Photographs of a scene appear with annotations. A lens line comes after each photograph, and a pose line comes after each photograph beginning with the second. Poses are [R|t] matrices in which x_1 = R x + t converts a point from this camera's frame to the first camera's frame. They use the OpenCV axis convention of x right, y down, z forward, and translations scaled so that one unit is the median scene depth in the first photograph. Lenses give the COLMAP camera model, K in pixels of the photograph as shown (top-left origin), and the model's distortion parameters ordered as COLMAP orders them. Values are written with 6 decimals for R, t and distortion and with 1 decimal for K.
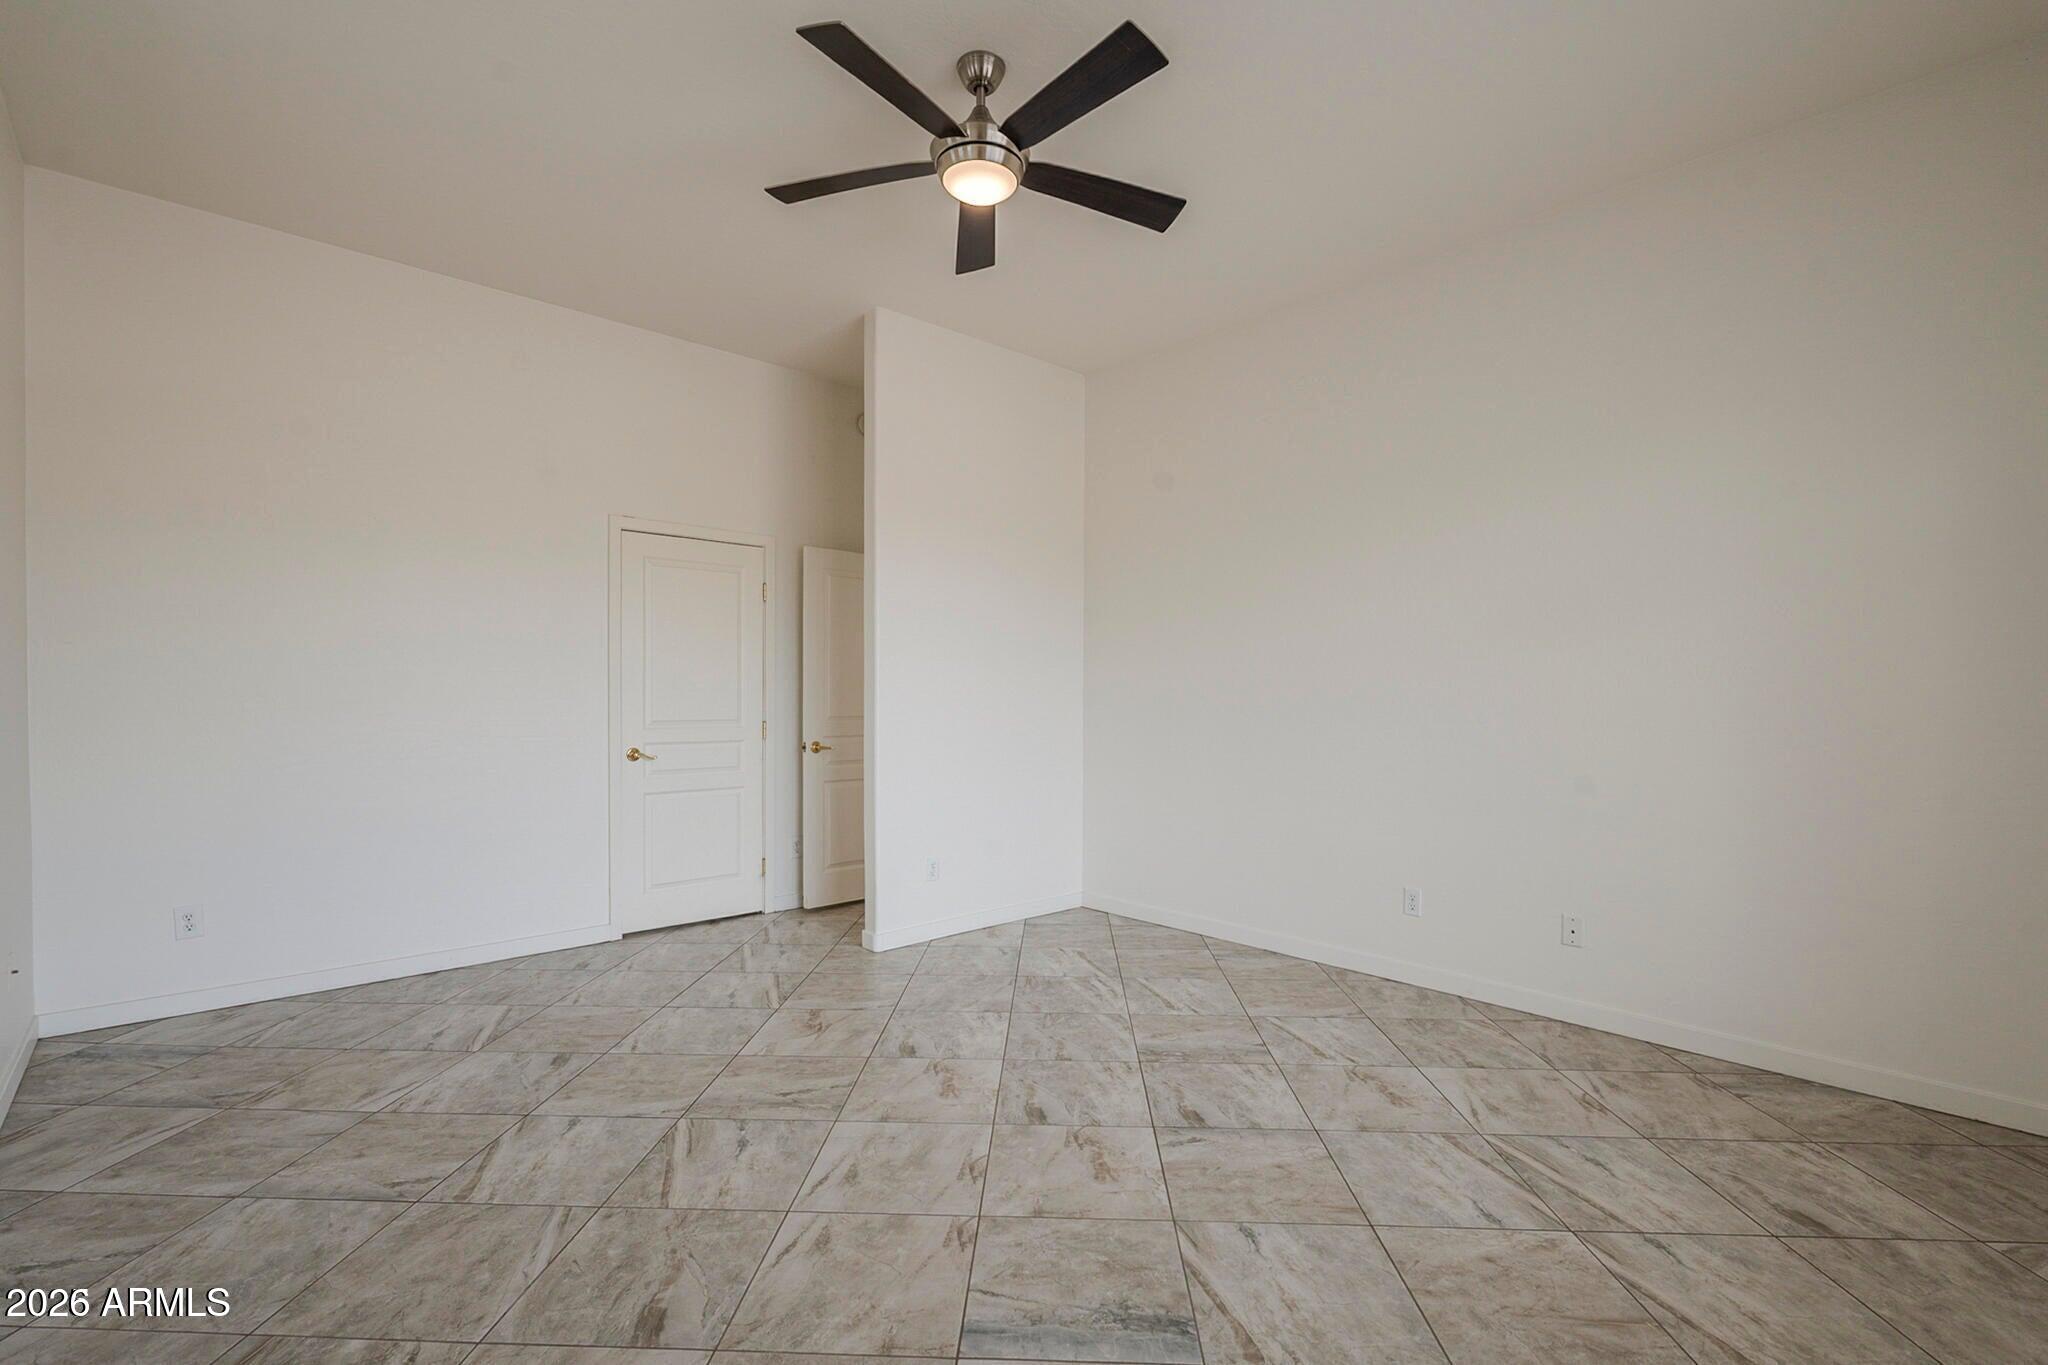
lens RADIAL K [[897.9, 0, 1025.7], [0, 897.9, 704.7], [0, 0, 1]] dist [-0.000756, 0.000051]
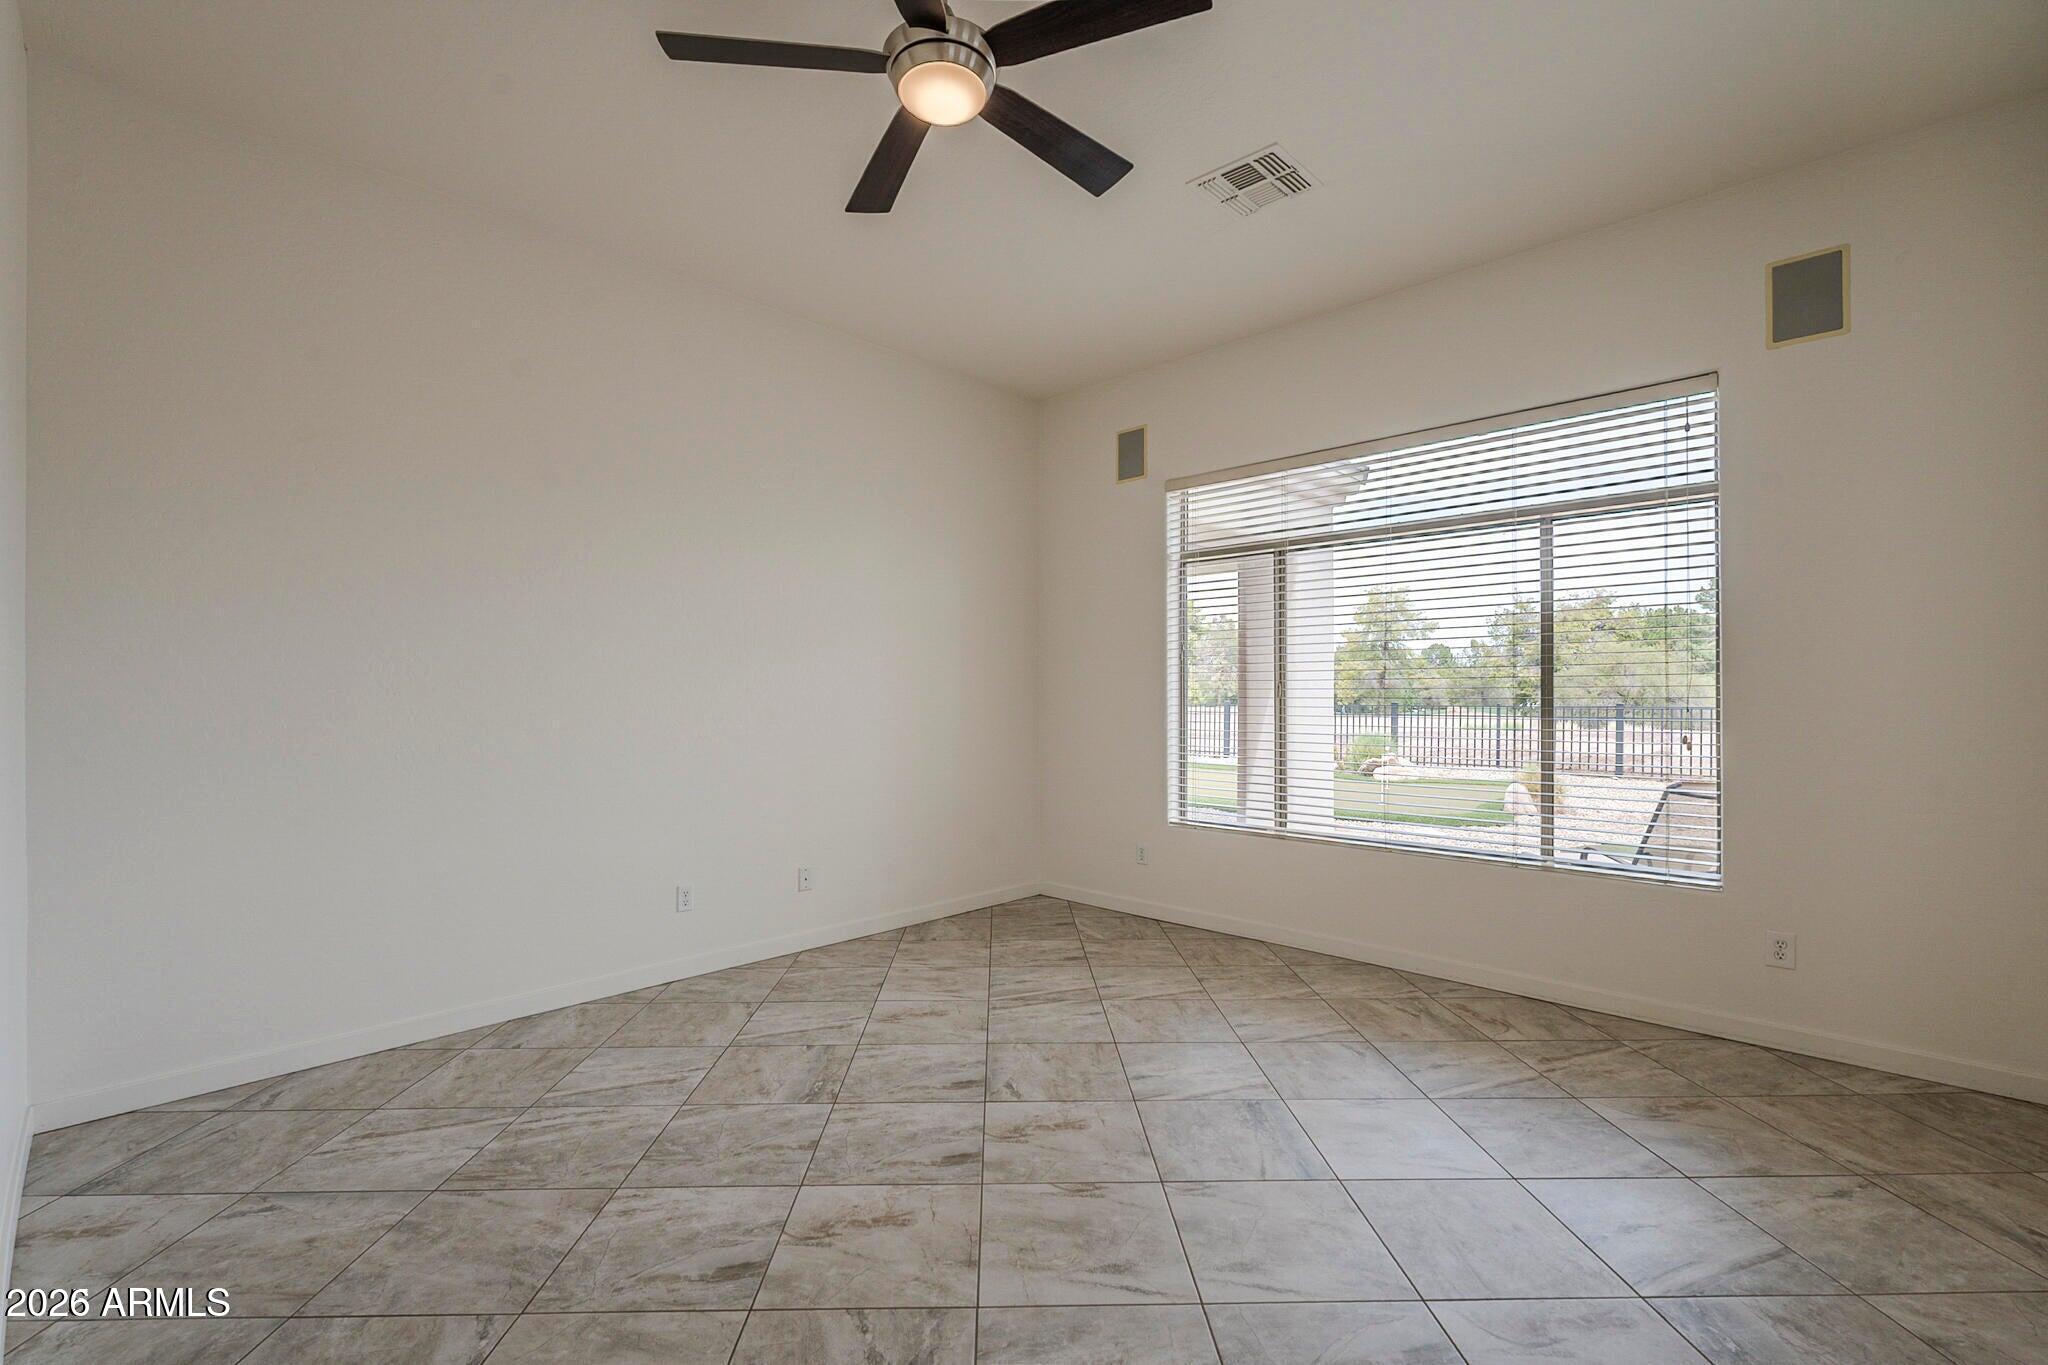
lens RADIAL K [[936.3, 0, 1024.0], [0, 936.3, 682.5], [0, 0, 1]] dist [-0.001723, -0.000253]
pose [[-0.082939, 0.010782, 0.996496, -0.896465], [0.011086, 0.999890, -0.009896, -0.005640], [-0.996493, 0.010226, -0.083049, 0.979767]]
